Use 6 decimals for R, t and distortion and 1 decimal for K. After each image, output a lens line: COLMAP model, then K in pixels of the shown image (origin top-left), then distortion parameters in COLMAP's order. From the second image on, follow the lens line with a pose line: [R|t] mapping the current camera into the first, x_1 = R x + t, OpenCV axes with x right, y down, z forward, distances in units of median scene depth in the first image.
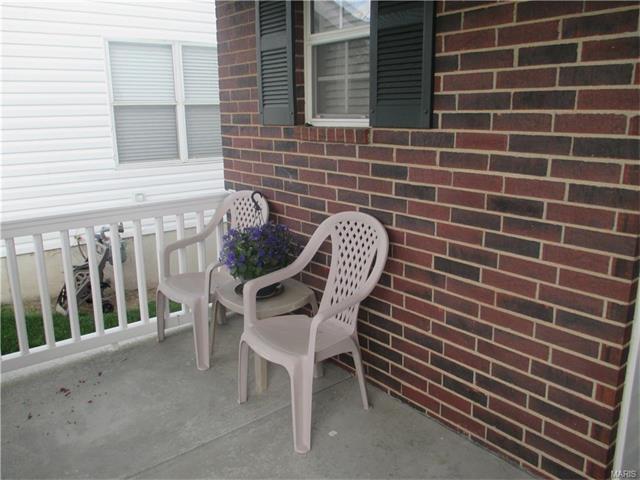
lens RADIAL K [[530.9, 0, 316.2], [0, 530.9, 237.2], [0, 0, 1]] dist [-0.034613, 0.007960]
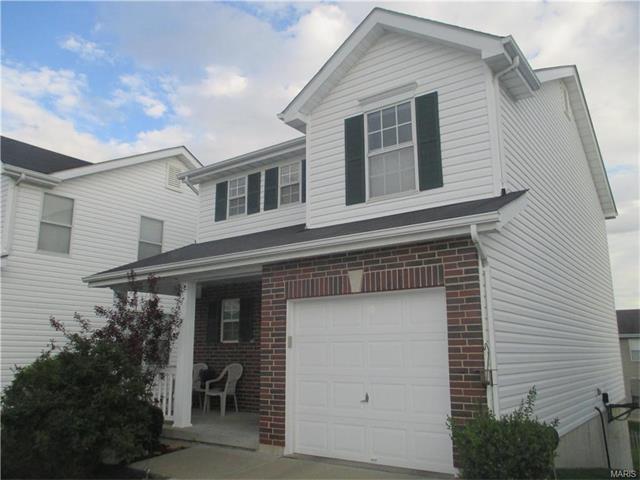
lens RADIAL K [[530.9, 0, 318.1], [0, 530.9, 240.8], [0, 0, 1]] dist [-0.034613, 0.007960]
pose [[0.962051, 0.064116, 0.265229, -0.481636], [0.058987, 0.900153, -0.431561, 0.964522], [-0.266416, 0.430829, 0.862212, -3.299007]]
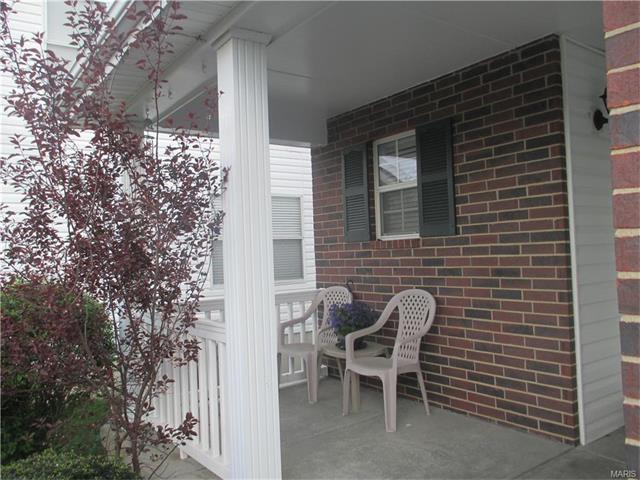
lens RADIAL K [[530.9, 0, 323.8], [0, 530.9, 239.8], [0, 0, 1]] dist [-0.034613, 0.007960]
pose [[0.999118, -0.026865, -0.032266, -0.155846], [0.017618, 0.965820, -0.258615, 0.239759], [0.038111, 0.257819, 0.965441, -0.667639]]
